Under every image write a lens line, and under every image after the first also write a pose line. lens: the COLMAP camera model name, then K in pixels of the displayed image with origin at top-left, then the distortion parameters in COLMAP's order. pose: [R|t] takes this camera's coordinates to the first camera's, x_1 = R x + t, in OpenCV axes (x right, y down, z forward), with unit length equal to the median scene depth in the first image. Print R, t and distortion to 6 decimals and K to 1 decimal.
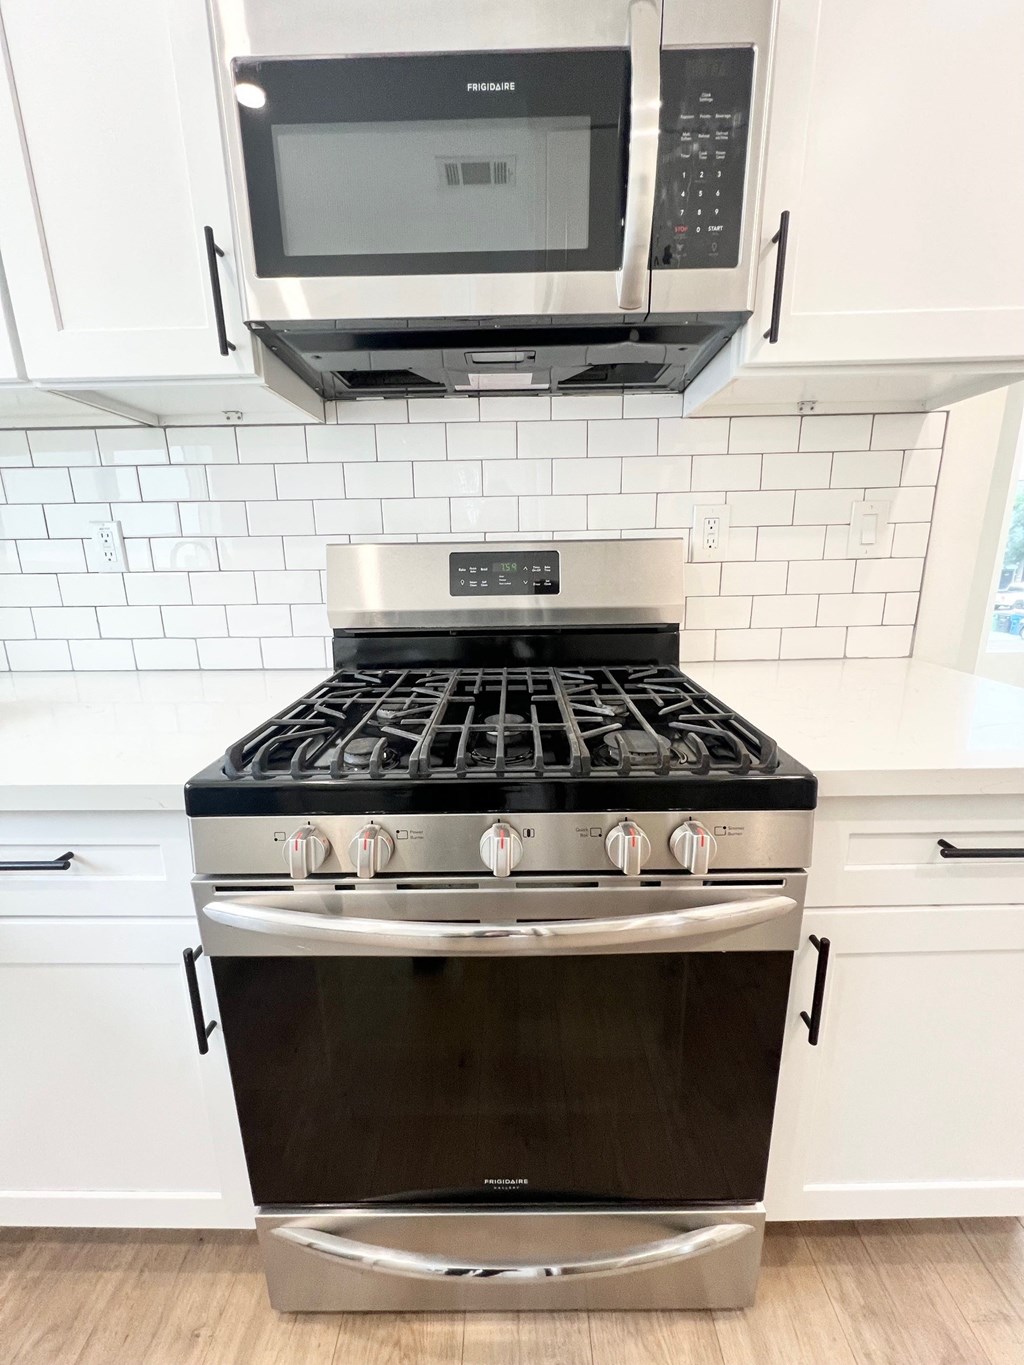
lens RADIAL K [[545.9, 0, 512.0], [0, 545.9, 682.5], [0, 0, 1]] dist [0.001258, 0.000311]
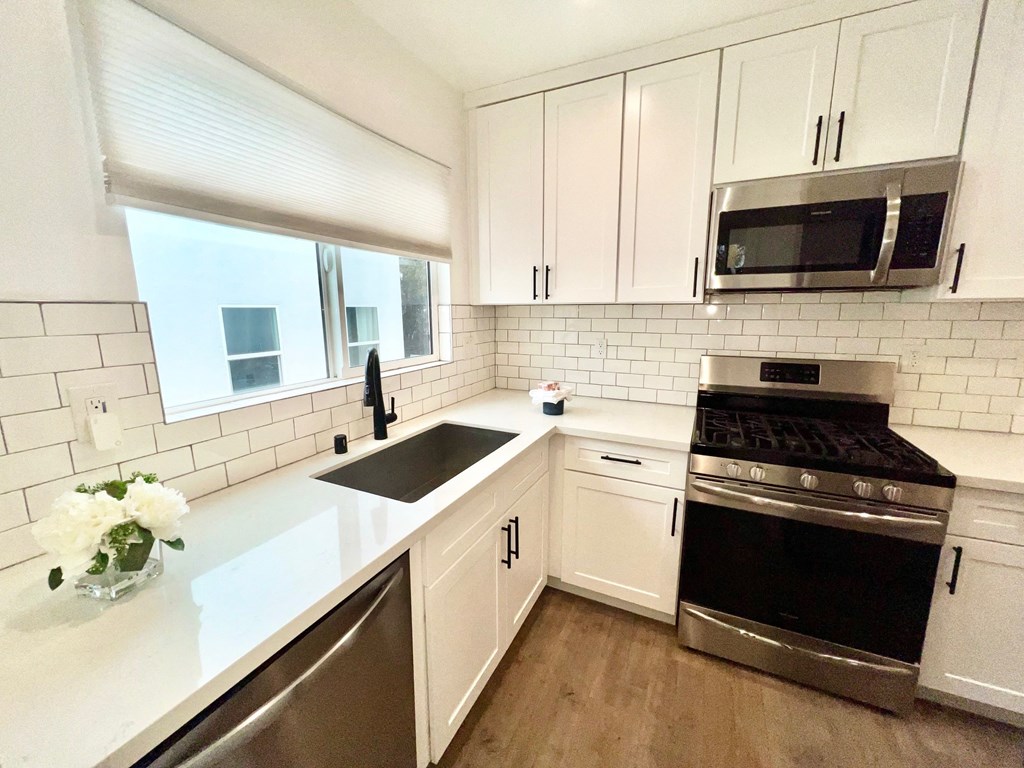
lens RADIAL K [[409.6, 0, 511.2], [0, 409.6, 381.8], [0, 0, 1]] dist [0.001258, 0.000311]
pose [[0.904672, 0.087130, -0.417105, -0.490011], [-0.110718, 0.993316, -0.032643, 0.019499], [0.411473, 0.075712, 0.908272, -1.406046]]
